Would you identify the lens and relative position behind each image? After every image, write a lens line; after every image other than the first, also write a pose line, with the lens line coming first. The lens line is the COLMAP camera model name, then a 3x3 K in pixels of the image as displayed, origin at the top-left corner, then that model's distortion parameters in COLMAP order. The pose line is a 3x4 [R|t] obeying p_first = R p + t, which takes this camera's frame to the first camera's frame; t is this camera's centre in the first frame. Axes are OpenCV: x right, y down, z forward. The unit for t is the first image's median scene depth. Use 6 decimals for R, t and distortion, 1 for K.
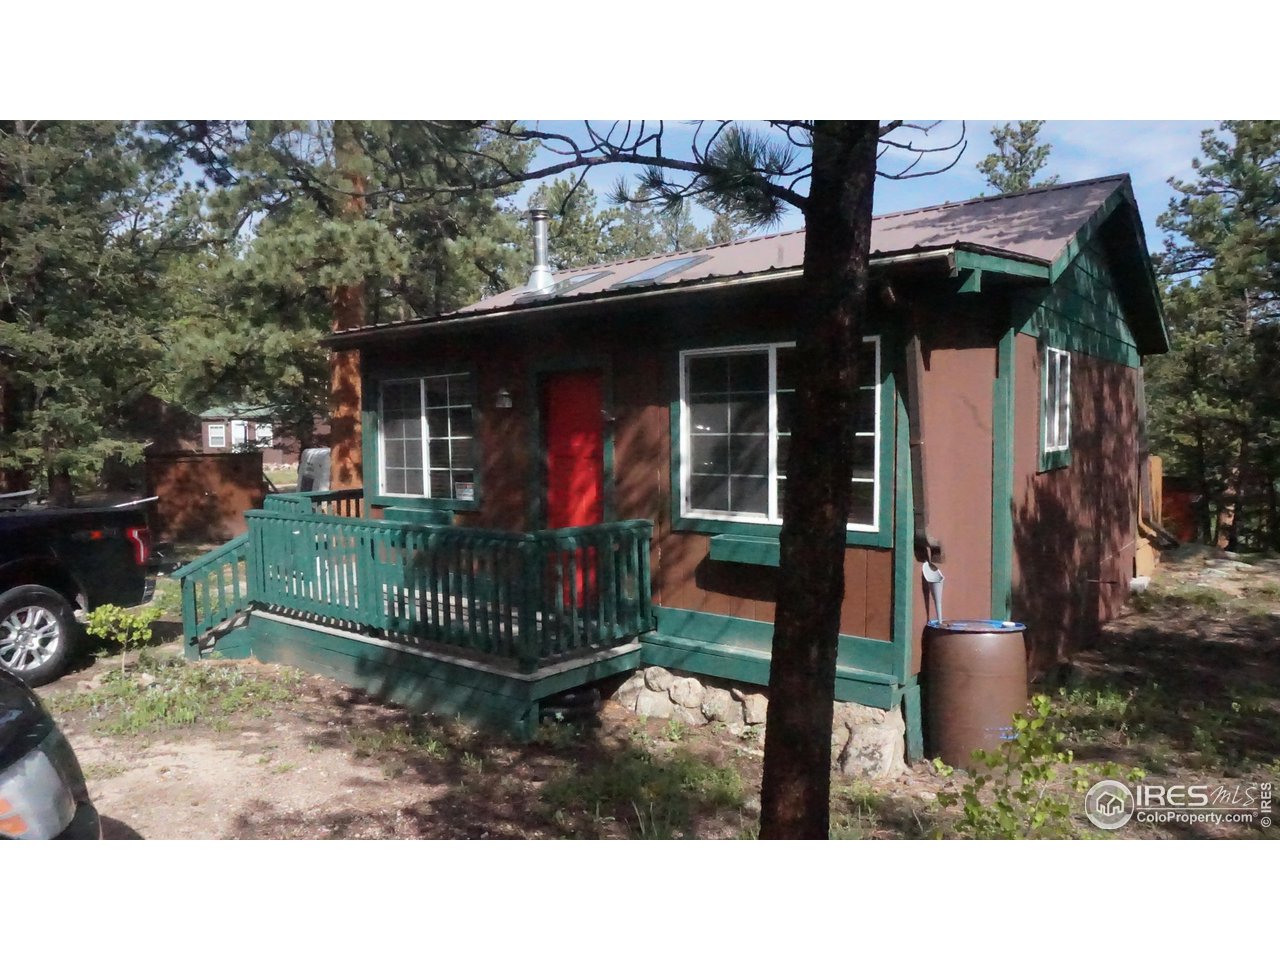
lens RADIAL K [[796.3, 0, 640.0], [0, 796.3, 480.0], [0, 0, 1]] dist [-0.070991, 0.000181]
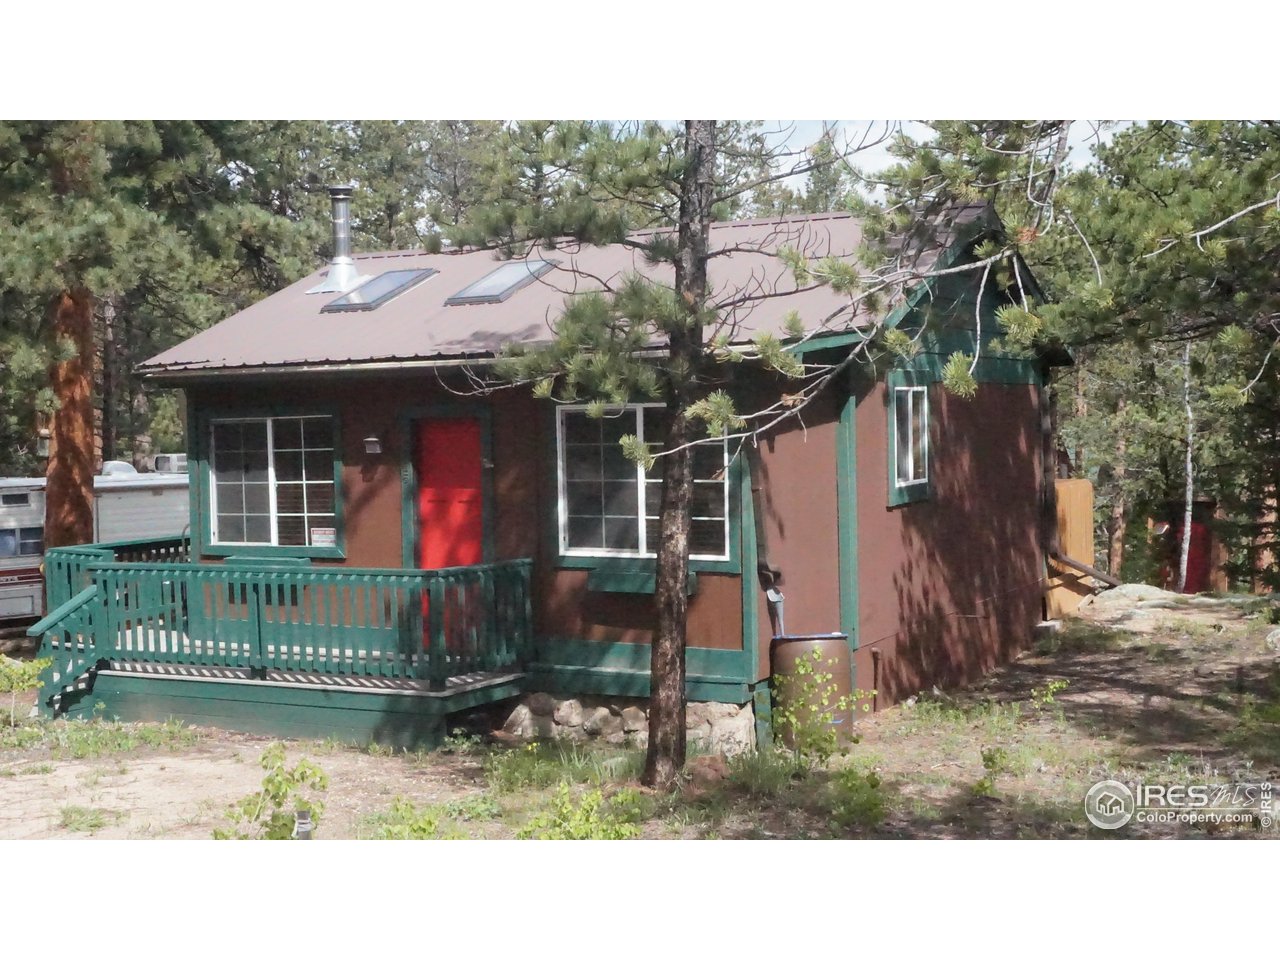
lens RADIAL K [[1480.5, 0, 640.0], [0, 1480.5, 480.0], [0, 0, 1]] dist [-0.001057, -0.000583]
pose [[0.982755, -0.015550, 0.184258, -0.181011], [0.019999, 0.999551, -0.022314, -0.008070], [-0.183828, 0.025614, 0.982625, -0.874507]]
